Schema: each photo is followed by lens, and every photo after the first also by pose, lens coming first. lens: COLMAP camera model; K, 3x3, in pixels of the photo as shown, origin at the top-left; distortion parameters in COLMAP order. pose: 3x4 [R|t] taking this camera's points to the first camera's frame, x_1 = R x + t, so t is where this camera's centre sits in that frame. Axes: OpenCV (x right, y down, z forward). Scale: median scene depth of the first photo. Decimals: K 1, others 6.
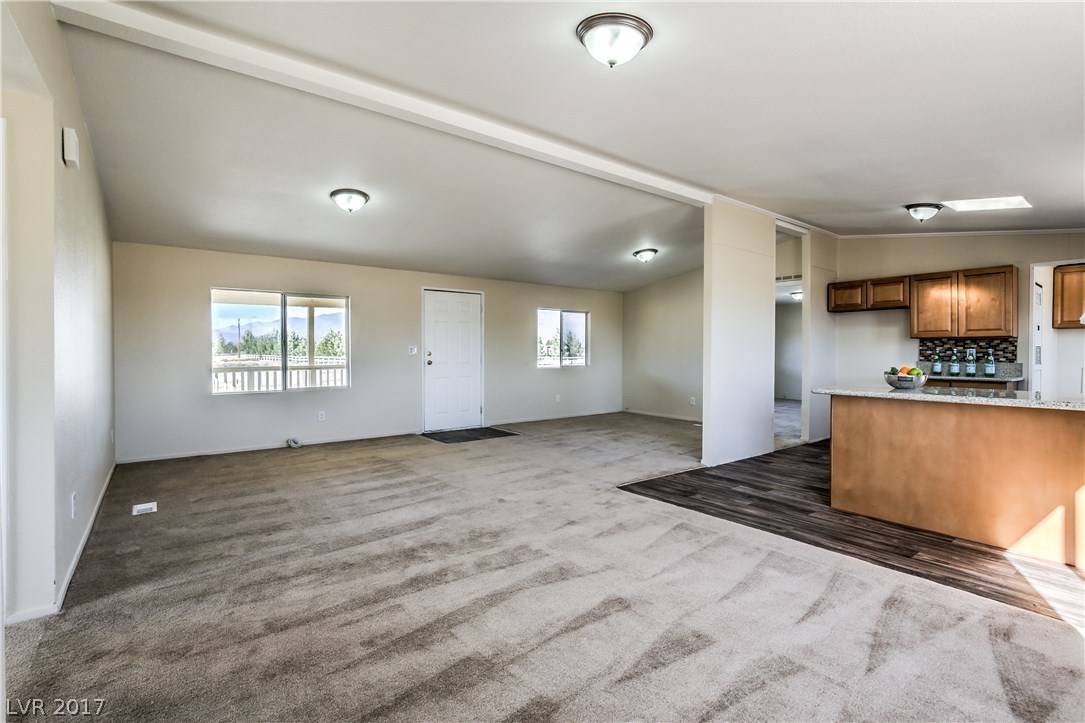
lens RADIAL K [[497.4, 0, 552.3], [0, 497.4, 352.8], [0, 0, 1]] dist [-0.024361, 0.006677]
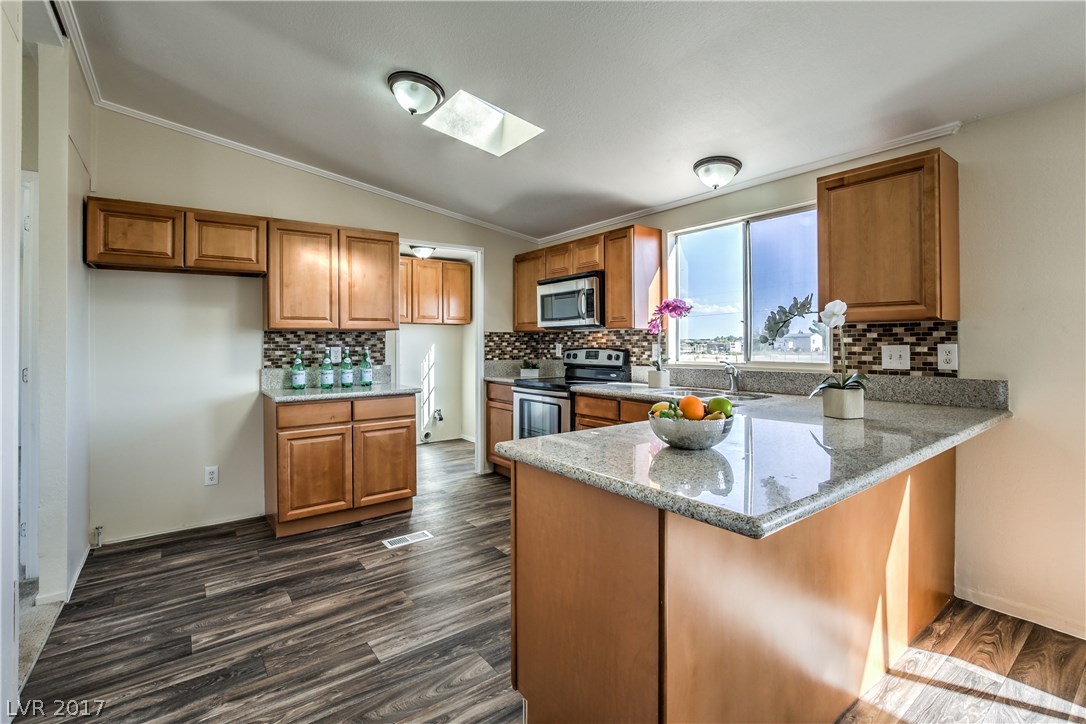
lens RADIAL K [[497.9, 0, 554.5], [0, 497.9, 339.4], [0, 0, 1]] dist [-0.024361, 0.006677]
pose [[0.012523, -0.000741, 0.999921, 0.179474], [0.011117, 0.999938, 0.000602, -0.016276], [-0.999860, 0.011109, 0.012531, 0.725000]]
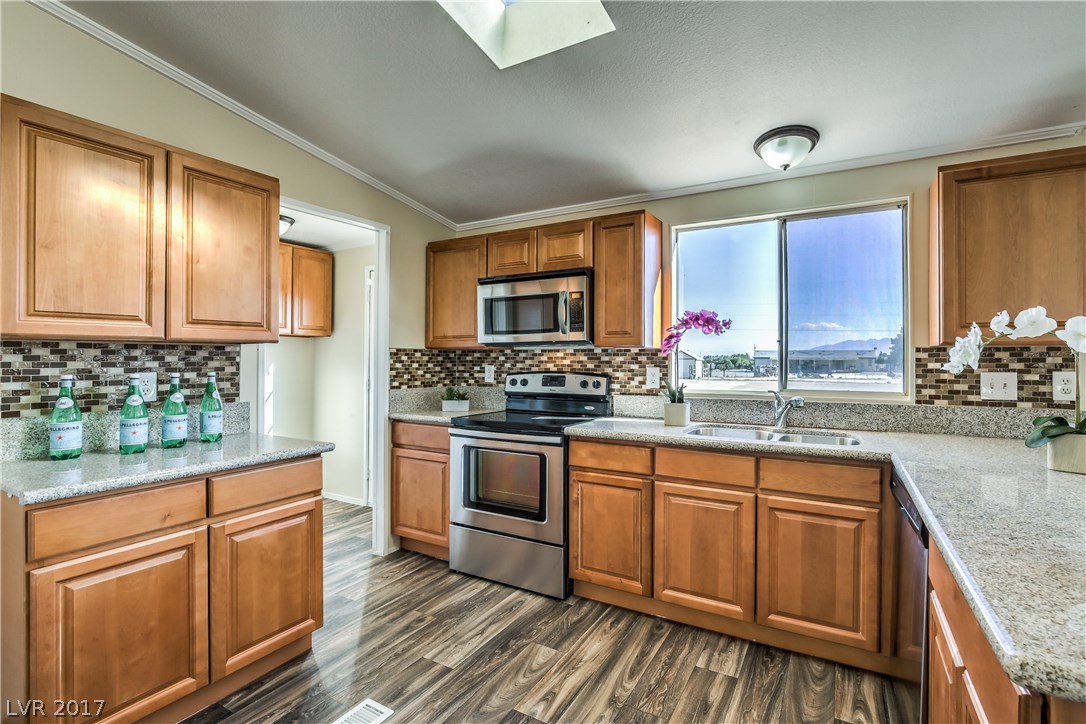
lens RADIAL K [[497.9, 0, 554.6], [0, 497.9, 355.2], [0, 0, 1]] dist [-0.024361, 0.006677]
pose [[-0.378785, -0.000352, 0.925485, 0.418365], [0.001252, 0.999999, 0.000893, -0.021882], [-0.925484, 0.001497, -0.378784, 0.901741]]
